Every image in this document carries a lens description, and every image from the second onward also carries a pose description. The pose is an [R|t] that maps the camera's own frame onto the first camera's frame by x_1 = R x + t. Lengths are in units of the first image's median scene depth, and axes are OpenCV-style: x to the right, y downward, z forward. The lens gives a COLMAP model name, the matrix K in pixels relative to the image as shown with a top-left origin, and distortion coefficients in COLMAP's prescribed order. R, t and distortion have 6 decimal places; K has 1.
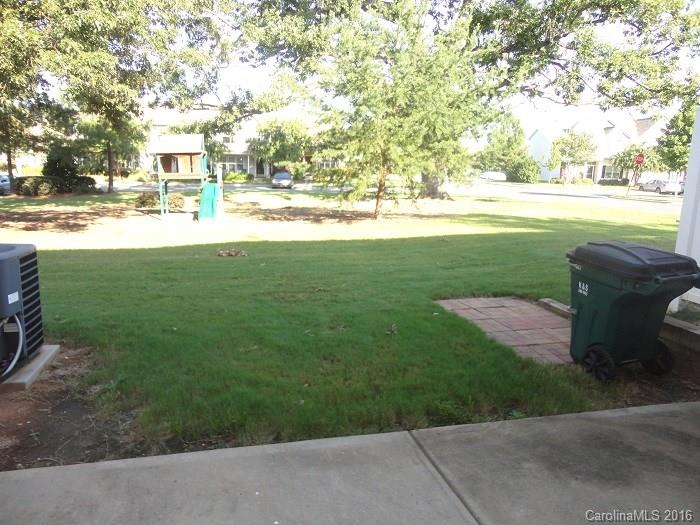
lens RADIAL K [[499.3, 0, 350.0], [0, 499.3, 262.5], [0, 0, 1]] dist [-0.001677, -0.001954]
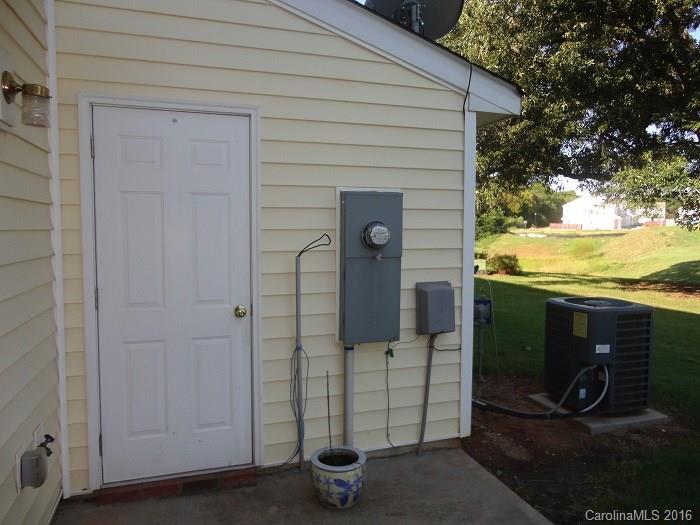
lens RADIAL K [[499.3, 0, 350.0], [0, 499.3, 262.5], [0, 0, 1]] dist [-0.001677, -0.001954]
pose [[0.065863, 0.038735, -0.997077, 0.407092], [-0.182311, 0.982893, 0.026142, -0.047511], [0.981033, 0.180056, 0.071798, 0.373560]]
